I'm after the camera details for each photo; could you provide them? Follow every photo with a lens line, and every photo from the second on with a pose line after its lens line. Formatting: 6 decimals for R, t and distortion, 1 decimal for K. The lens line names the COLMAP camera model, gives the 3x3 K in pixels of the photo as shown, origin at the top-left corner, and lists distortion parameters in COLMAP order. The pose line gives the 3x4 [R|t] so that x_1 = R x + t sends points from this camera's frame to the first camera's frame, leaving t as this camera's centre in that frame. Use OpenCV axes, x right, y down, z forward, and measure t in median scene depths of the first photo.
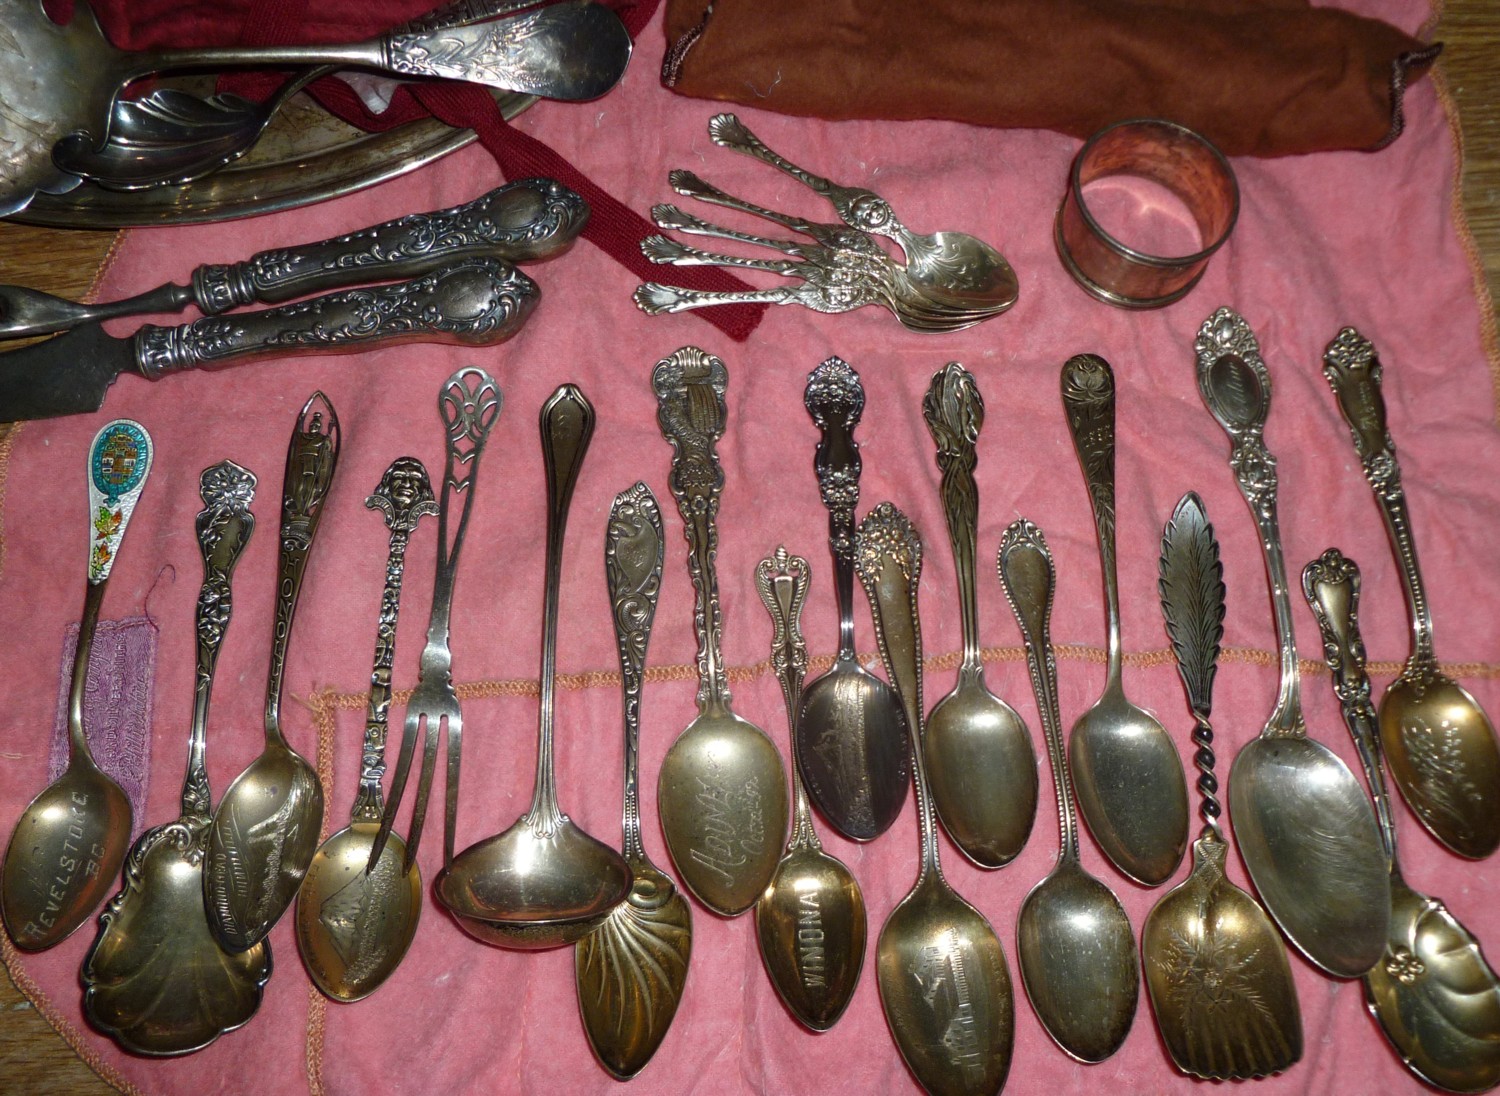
lens RADIAL K [[1660.7, 0, 760.5], [0, 1660.7, 547.4], [0, 0, 1]] dist [-0.080405, 0.000000]
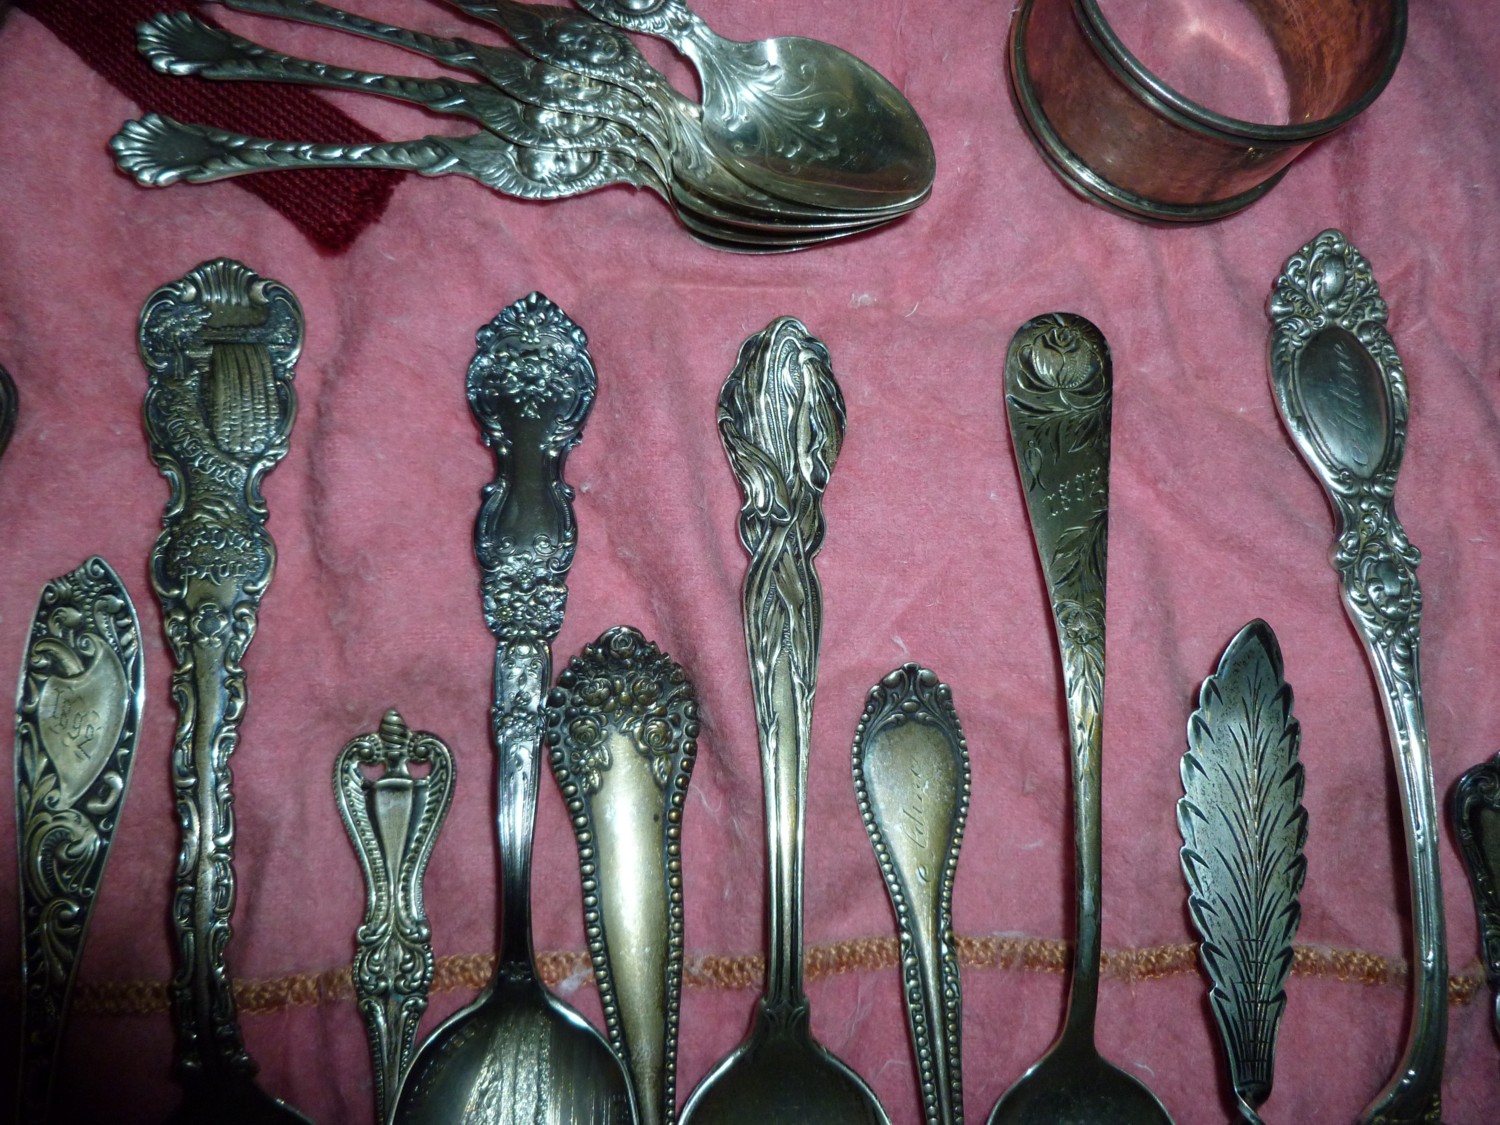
lens RADIAL K [[1463.7, 0, 757.9], [0, 1463.7, 559.0], [0, 0, 1]] dist [-0.091567, 0.007407]
pose [[0.996395, 0.039438, 0.075106, 0.082622], [-0.049655, 0.988985, 0.139440, -0.105454], [-0.068780, -0.142667, 0.987378, 0.600457]]
